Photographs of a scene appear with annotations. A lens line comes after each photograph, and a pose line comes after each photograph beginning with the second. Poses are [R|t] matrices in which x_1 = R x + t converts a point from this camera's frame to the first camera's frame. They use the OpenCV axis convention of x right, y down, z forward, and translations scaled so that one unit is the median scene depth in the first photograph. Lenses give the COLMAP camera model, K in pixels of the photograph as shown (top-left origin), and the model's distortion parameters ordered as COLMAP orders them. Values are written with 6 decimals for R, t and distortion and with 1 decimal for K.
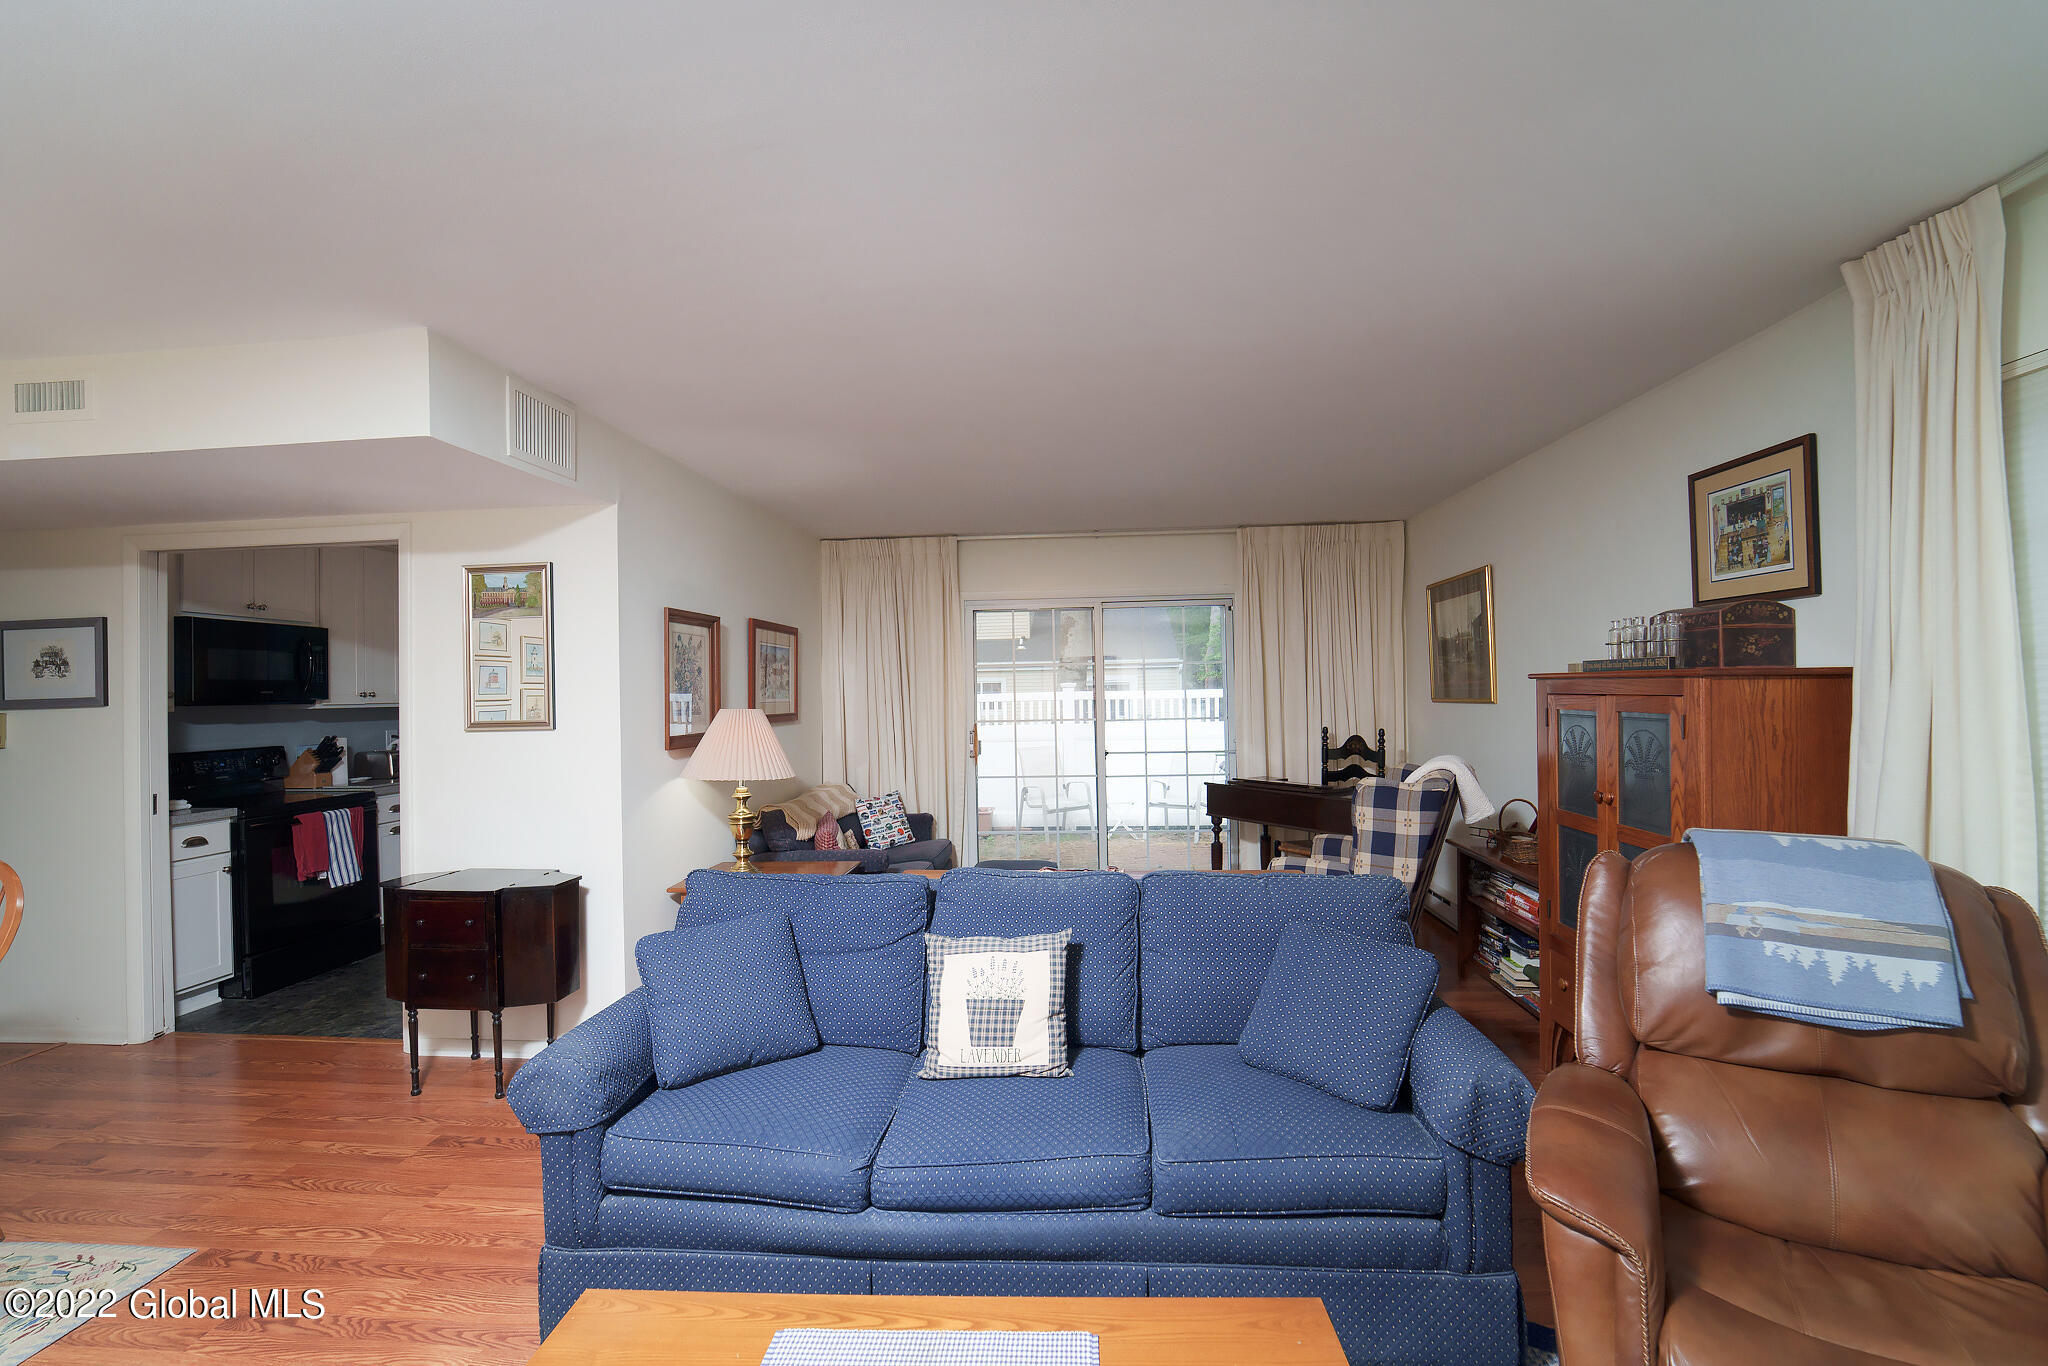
lens RADIAL K [[851.5, 0, 1019.6], [0, 851.5, 694.2], [0, 0, 1]] dist [-0.018356, -0.000218]
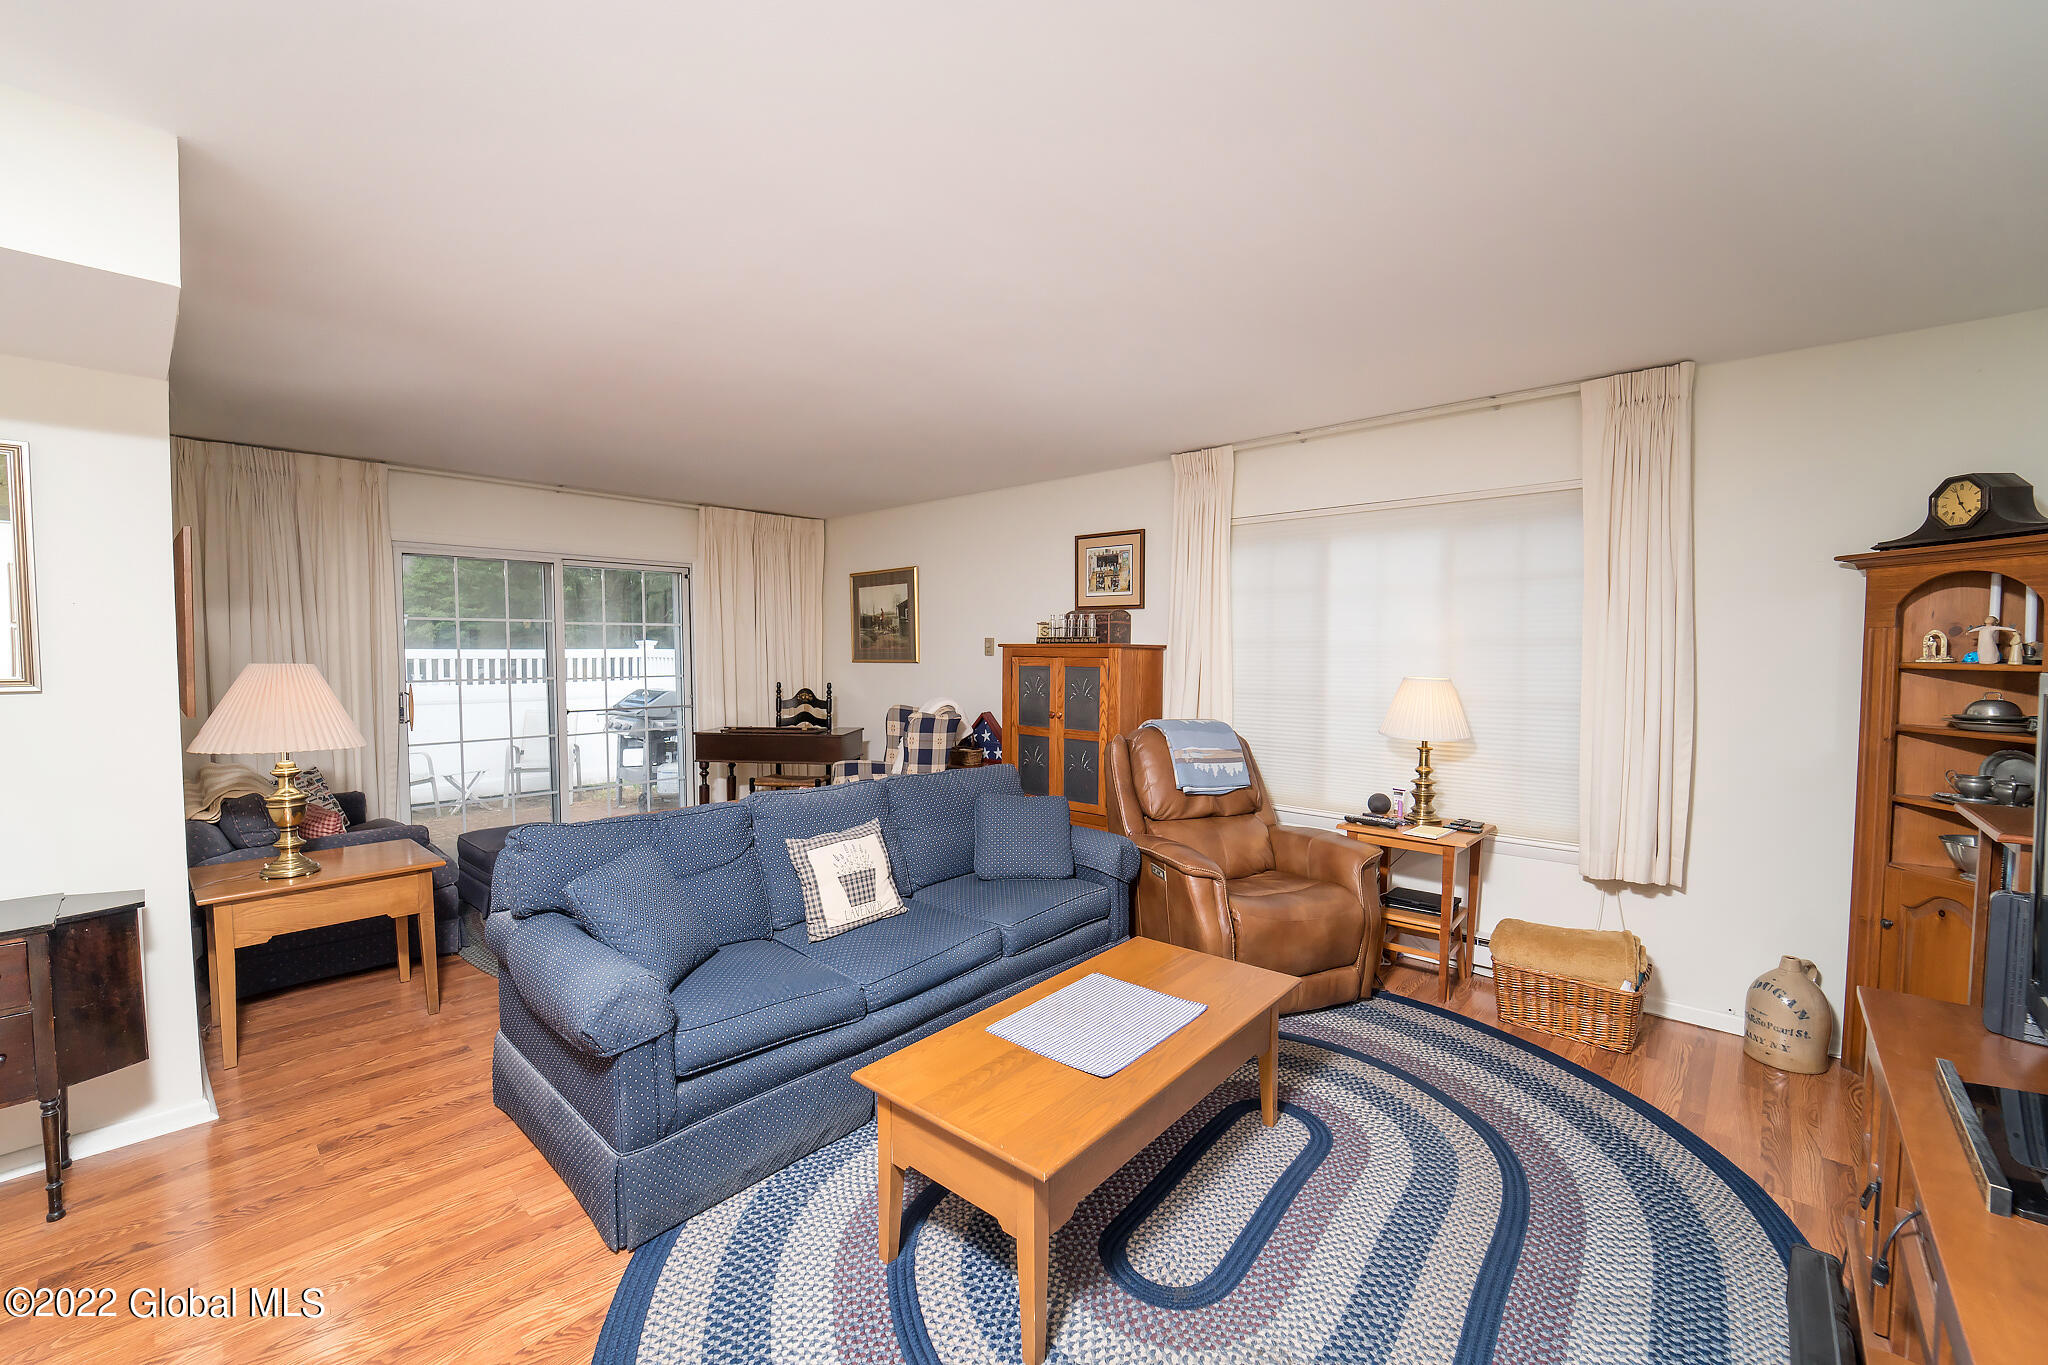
lens RADIAL K [[851.5, 0, 1019.6], [0, 851.5, 683.3], [0, 0, 1]] dist [-0.018356, -0.000218]
pose [[0.618268, -0.013458, 0.785853, -0.610021], [-0.010391, 0.999626, 0.025294, 0.009390], [-0.785899, -0.023804, 0.617896, -0.034182]]
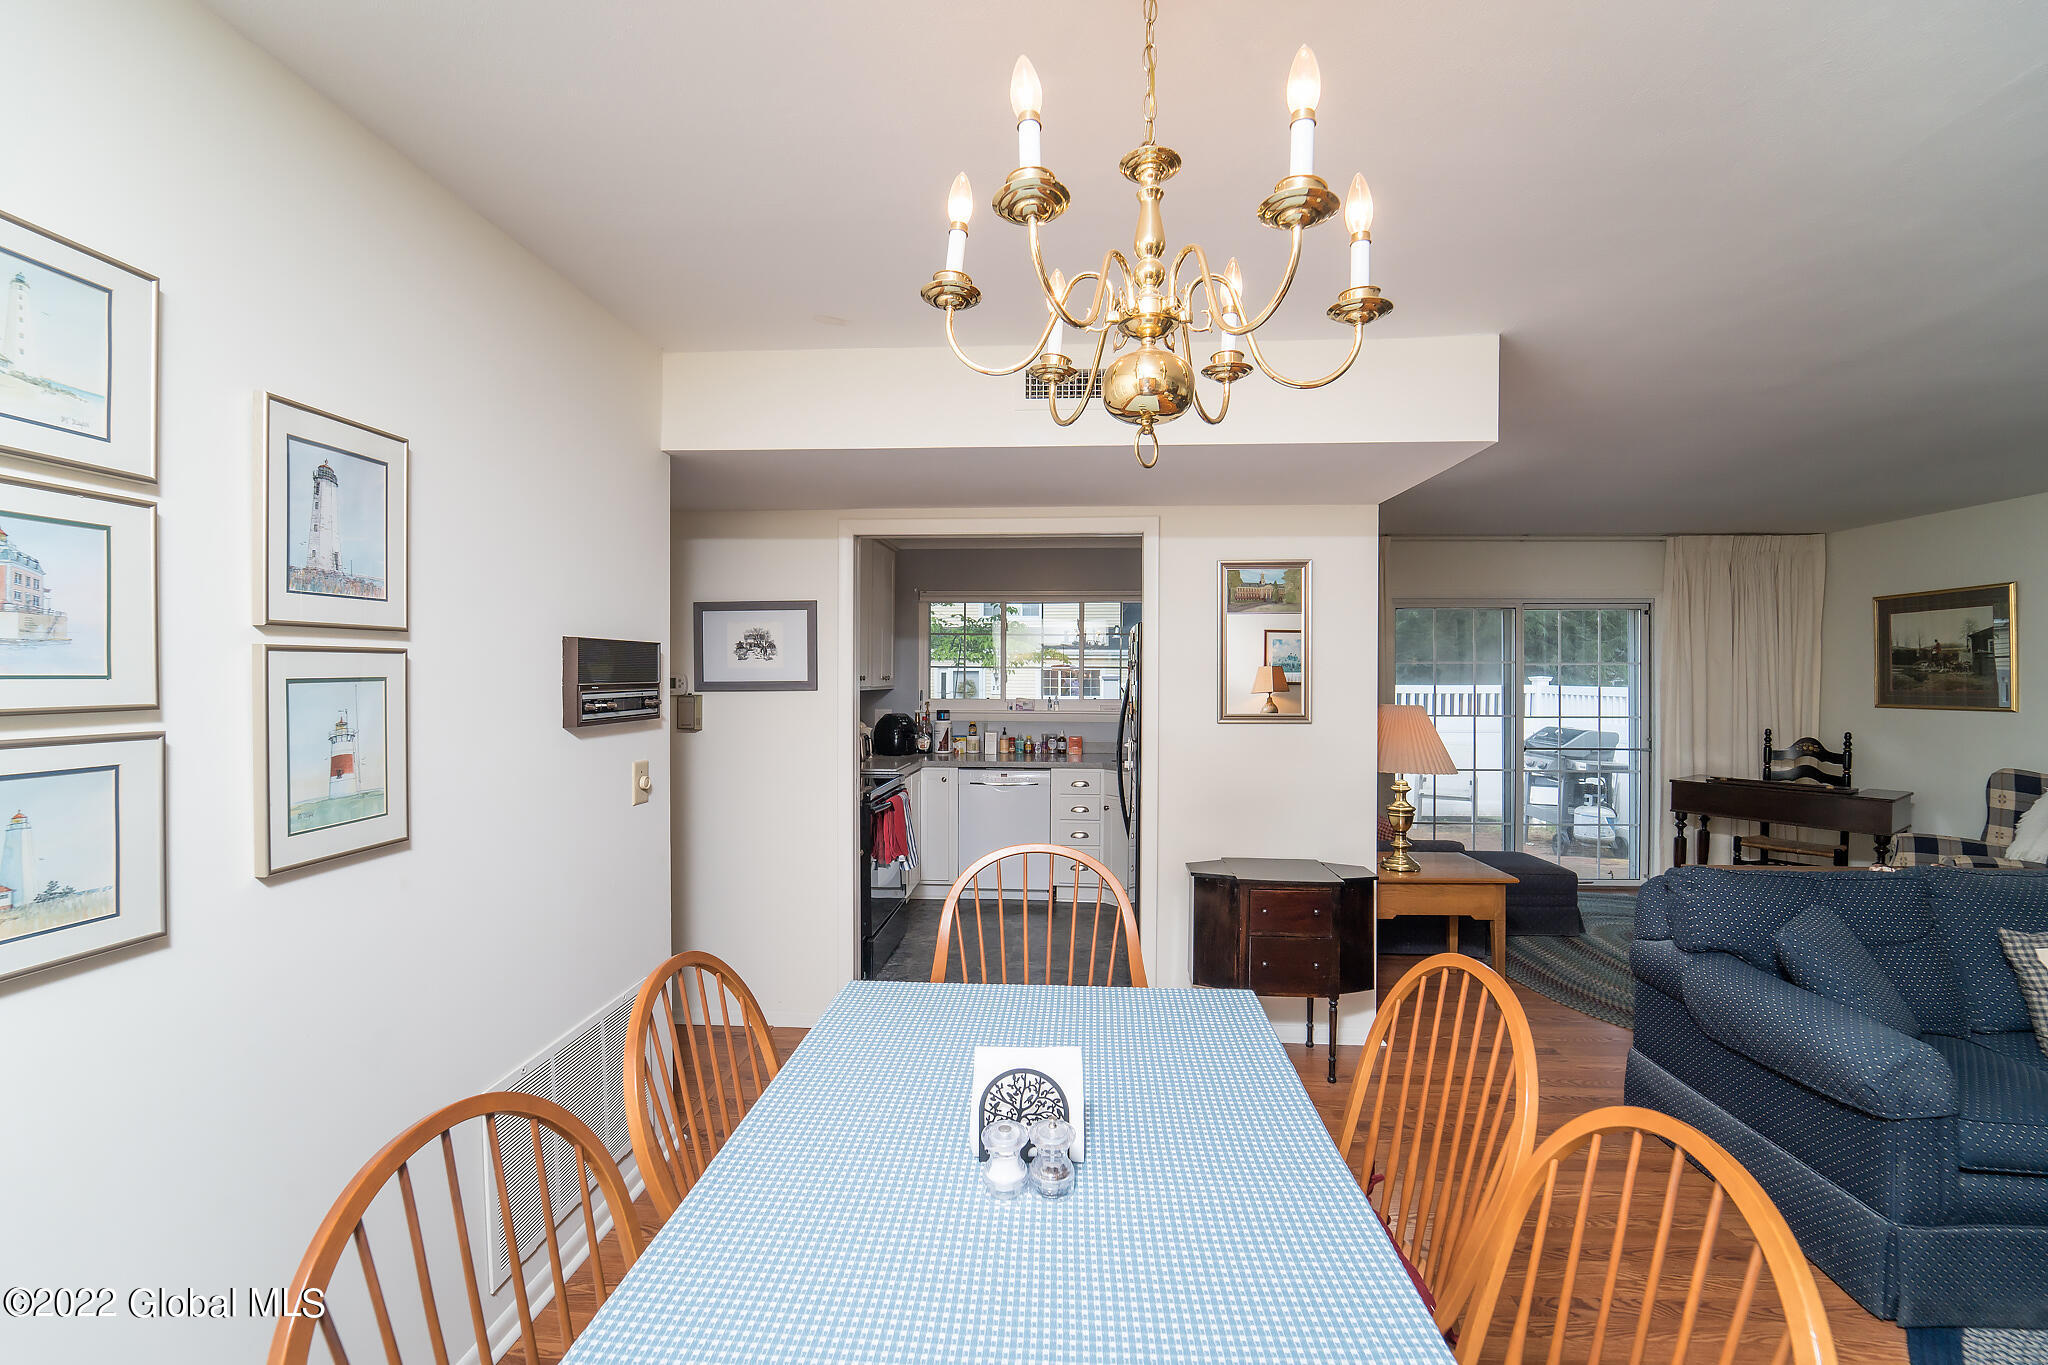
lens RADIAL K [[851.5, 0, 1003.0], [0, 851.5, 673.2], [0, 0, 1]] dist [-0.018356, -0.000218]
pose [[0.999438, 0.022085, 0.025217, -0.969177], [-0.021979, 0.999748, -0.004471, -0.006817], [-0.025310, 0.003914, 0.999672, -0.012286]]
